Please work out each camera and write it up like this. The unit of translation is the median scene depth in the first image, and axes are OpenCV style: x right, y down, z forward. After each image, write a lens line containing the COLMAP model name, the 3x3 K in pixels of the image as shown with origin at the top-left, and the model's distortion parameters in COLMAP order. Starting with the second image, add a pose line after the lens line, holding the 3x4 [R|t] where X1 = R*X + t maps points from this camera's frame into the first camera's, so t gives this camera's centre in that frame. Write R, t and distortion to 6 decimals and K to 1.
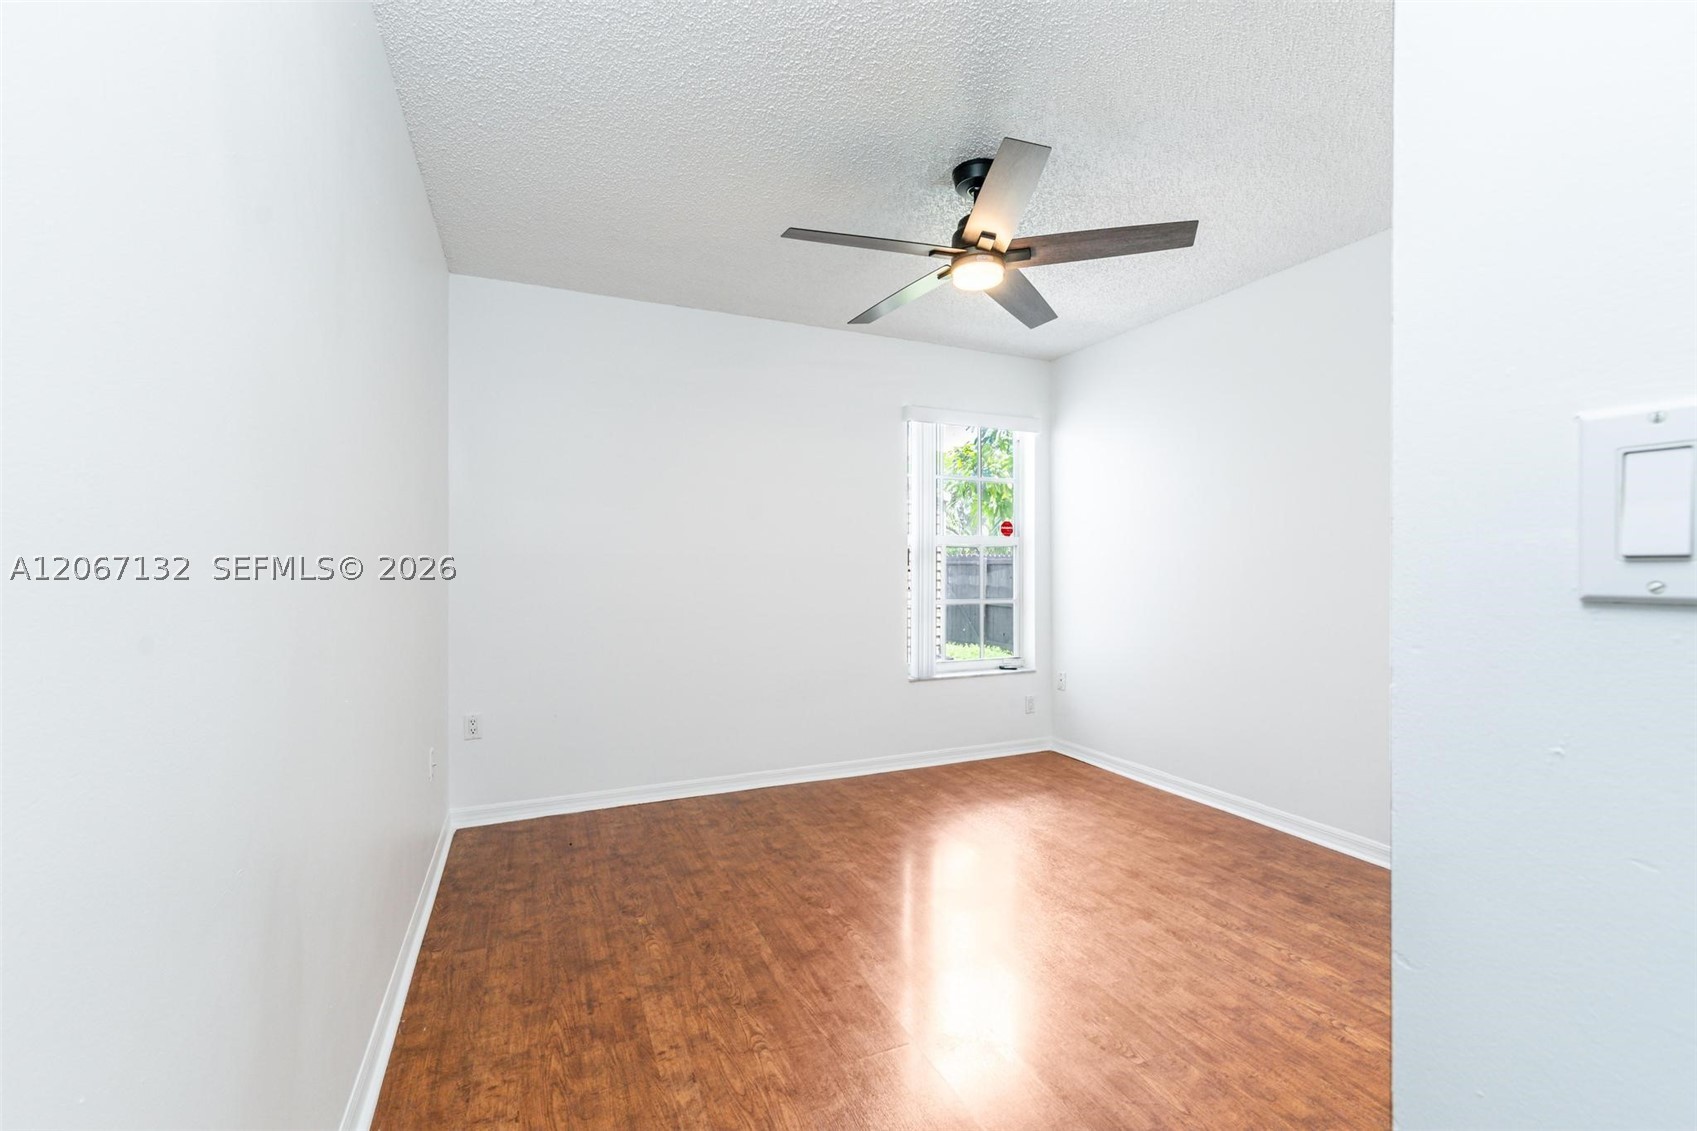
lens RADIAL K [[721.4, 0, 848.5], [0, 721.4, 565.5], [0, 0, 1]] dist [-0.008877, -0.000117]
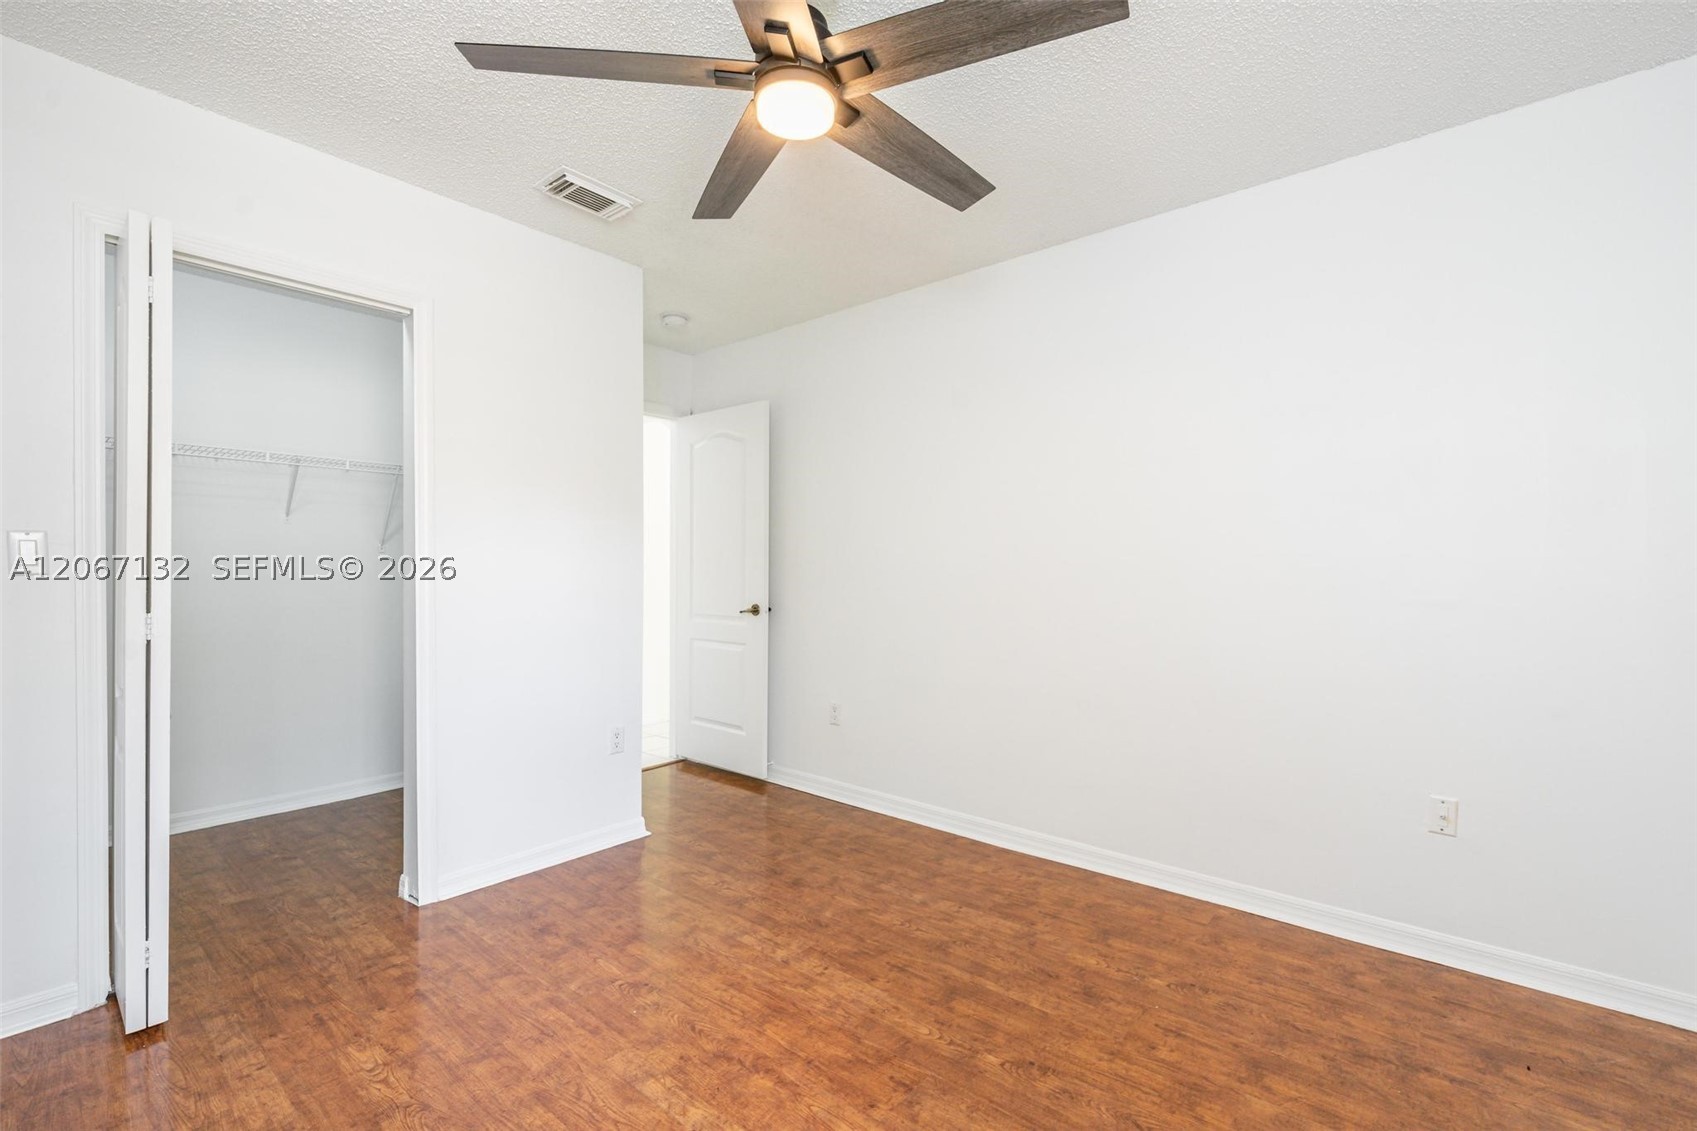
lens RADIAL K [[721.4, 0, 848.5], [0, 721.4, 565.5], [0, 0, 1]] dist [-0.008877, -0.000117]
pose [[-0.899906, -0.005352, -0.436051, 0.450624], [-0.001834, 0.999962, -0.008490, 0.004677], [0.436080, -0.006840, -0.899882, 1.730213]]
